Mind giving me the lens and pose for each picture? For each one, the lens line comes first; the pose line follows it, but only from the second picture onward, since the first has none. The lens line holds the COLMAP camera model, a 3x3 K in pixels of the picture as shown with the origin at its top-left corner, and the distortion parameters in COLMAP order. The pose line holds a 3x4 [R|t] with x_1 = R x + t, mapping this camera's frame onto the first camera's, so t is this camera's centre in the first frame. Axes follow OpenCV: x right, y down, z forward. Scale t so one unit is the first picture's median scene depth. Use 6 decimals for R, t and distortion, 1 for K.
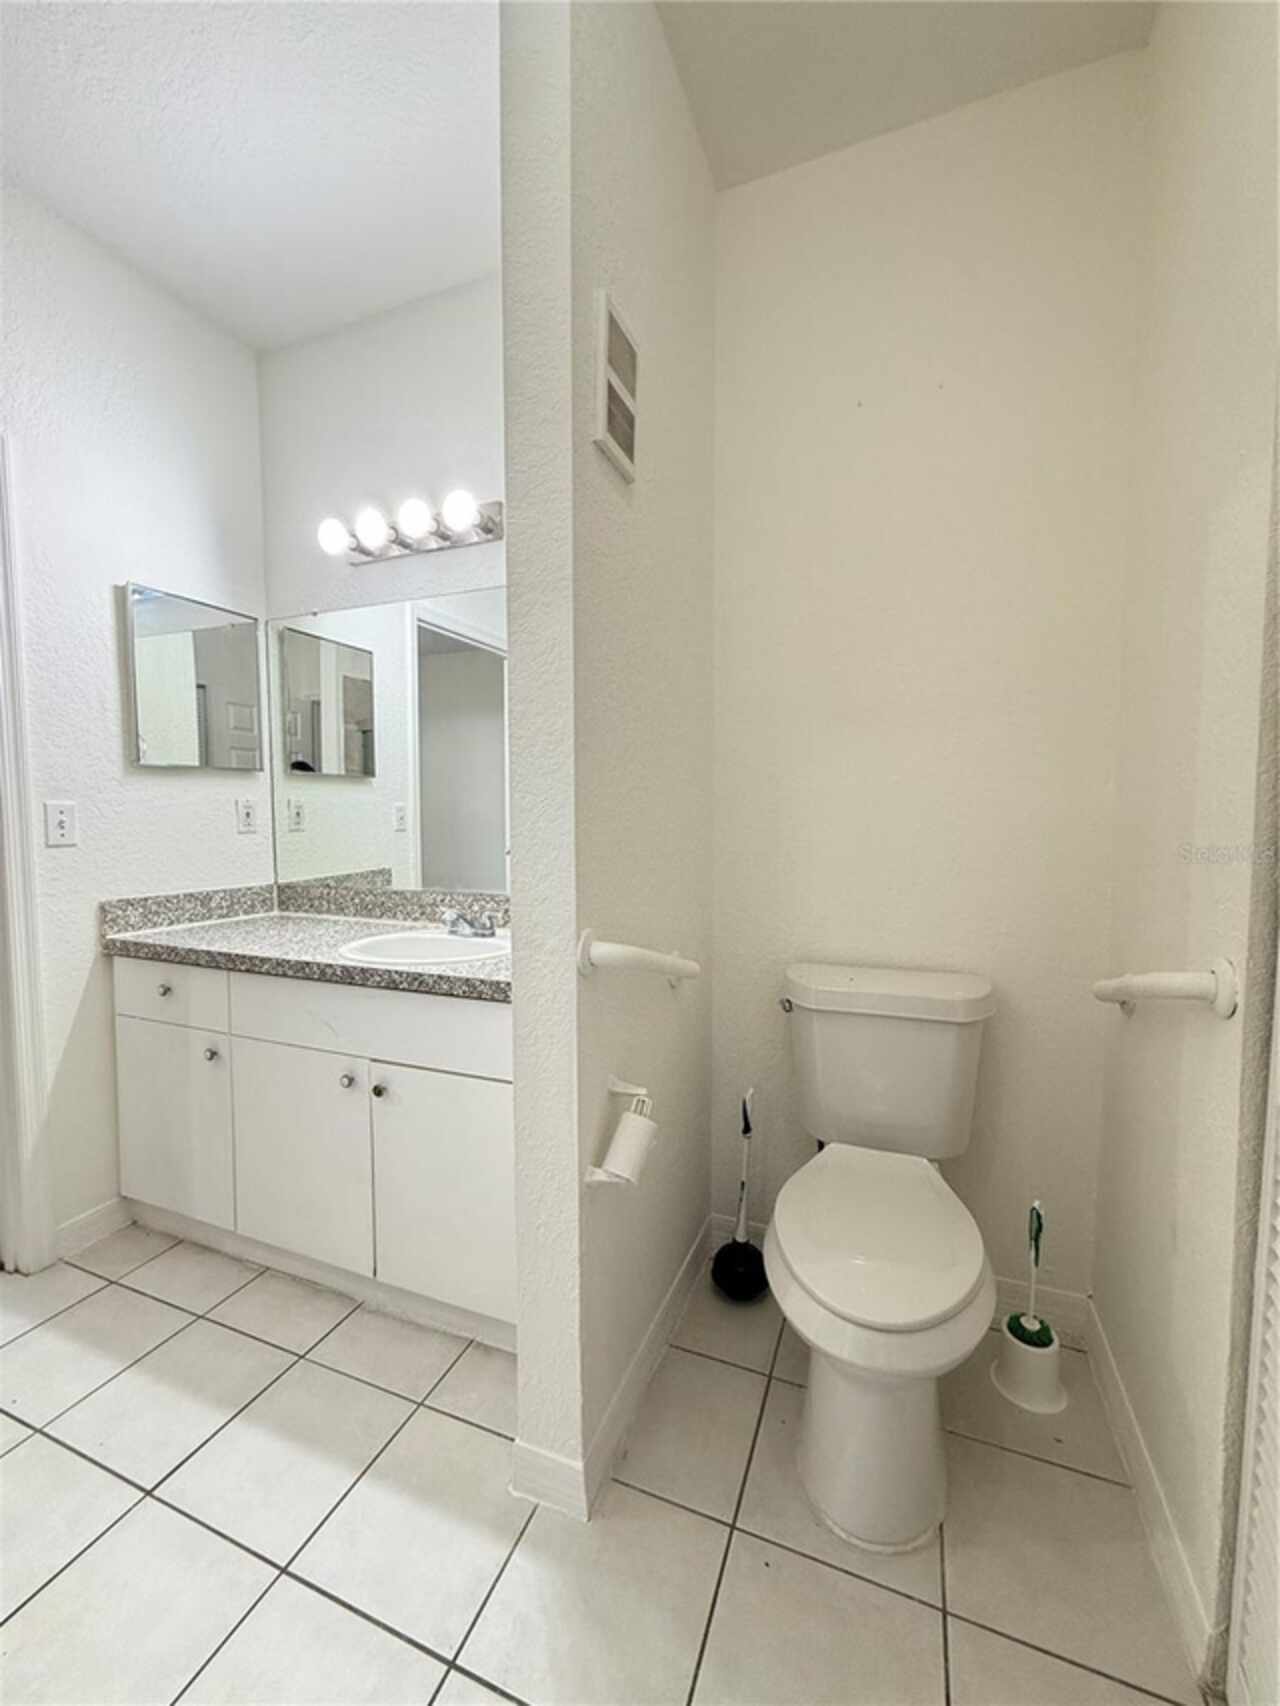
lens RADIAL K [[680.3, 0, 654.5], [0, 680.3, 855.5], [0, 0, 1]] dist [-0.000921, 0.000289]
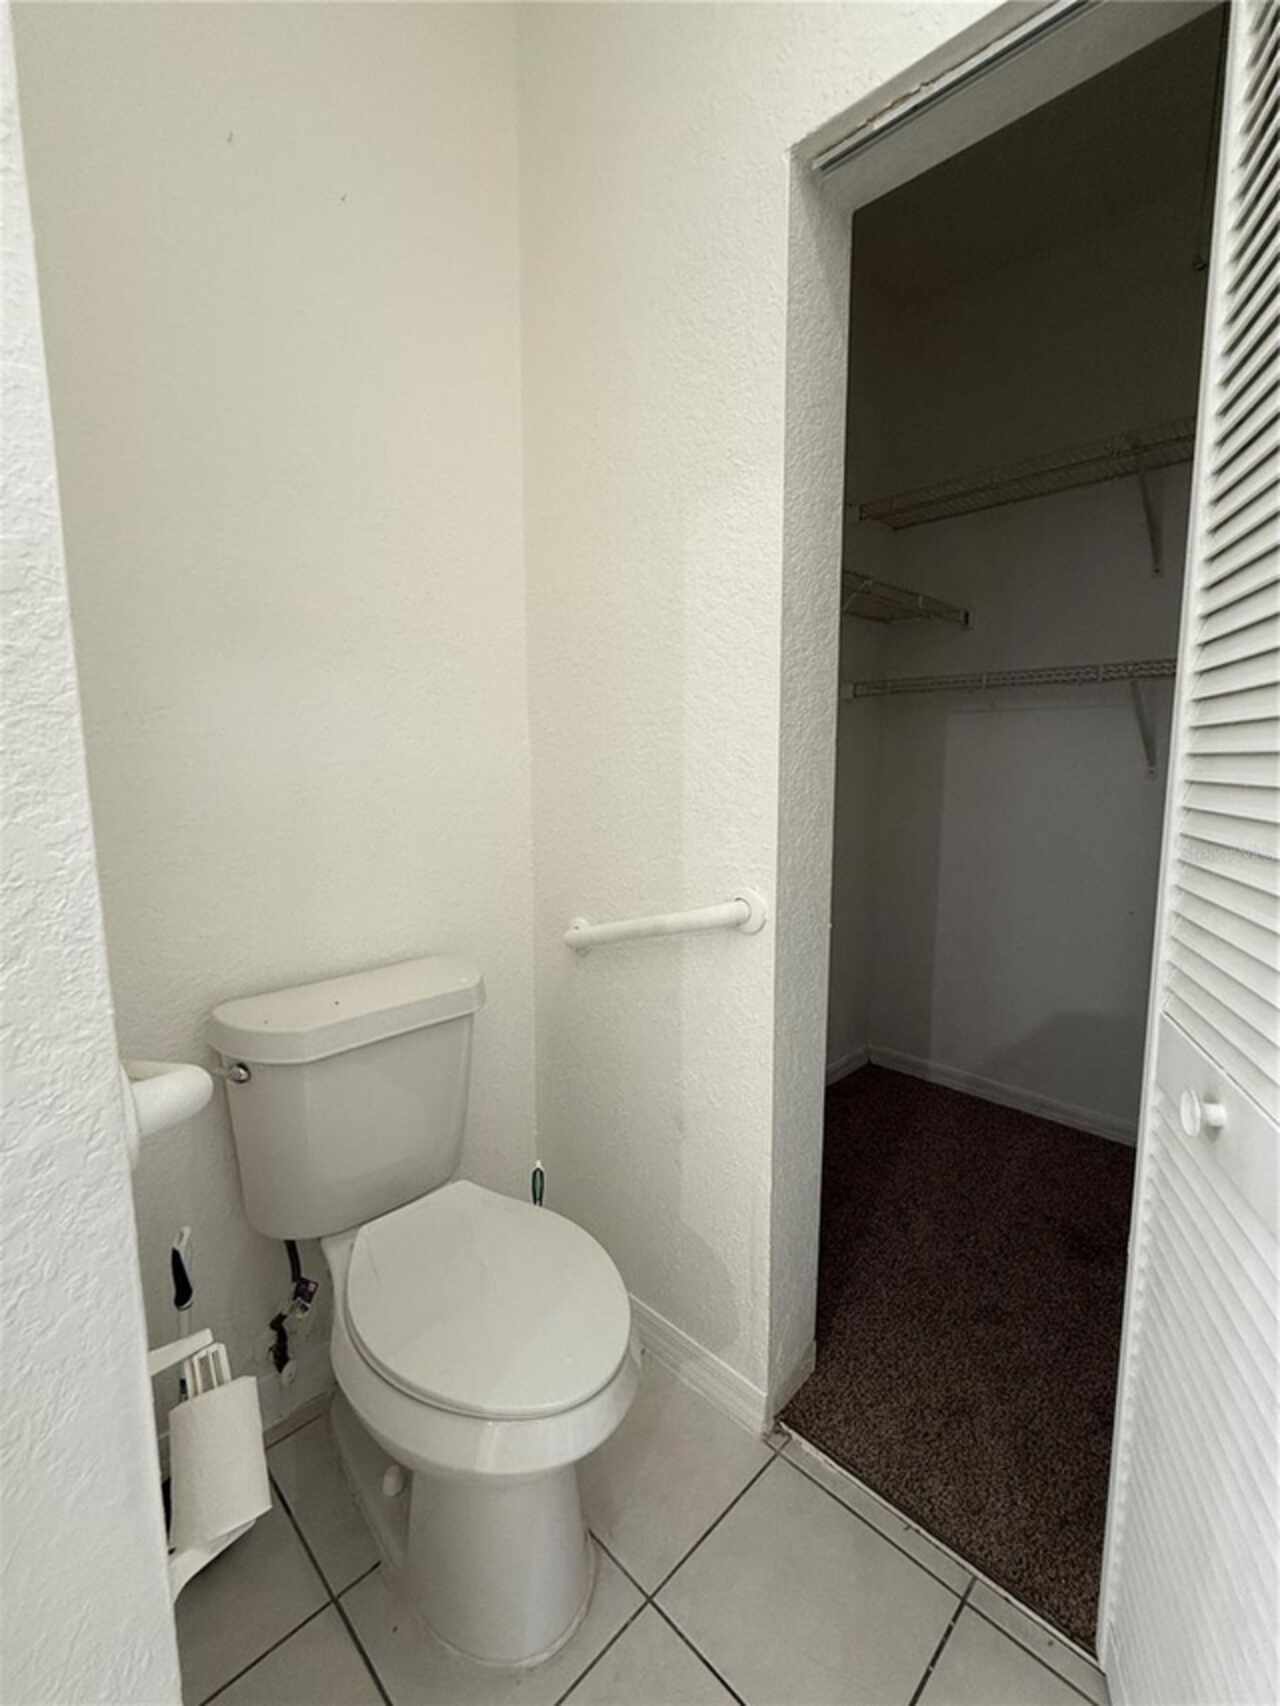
lens RADIAL K [[734.3, 0, 650.9], [0, 734.3, 858.7], [0, 0, 1]] dist [-0.002931, 0.001186]
pose [[0.403811, -0.122859, 0.906555, -0.251075], [0.057533, 0.992390, 0.108865, -0.030463], [-0.913032, 0.008196, 0.407806, 0.364193]]
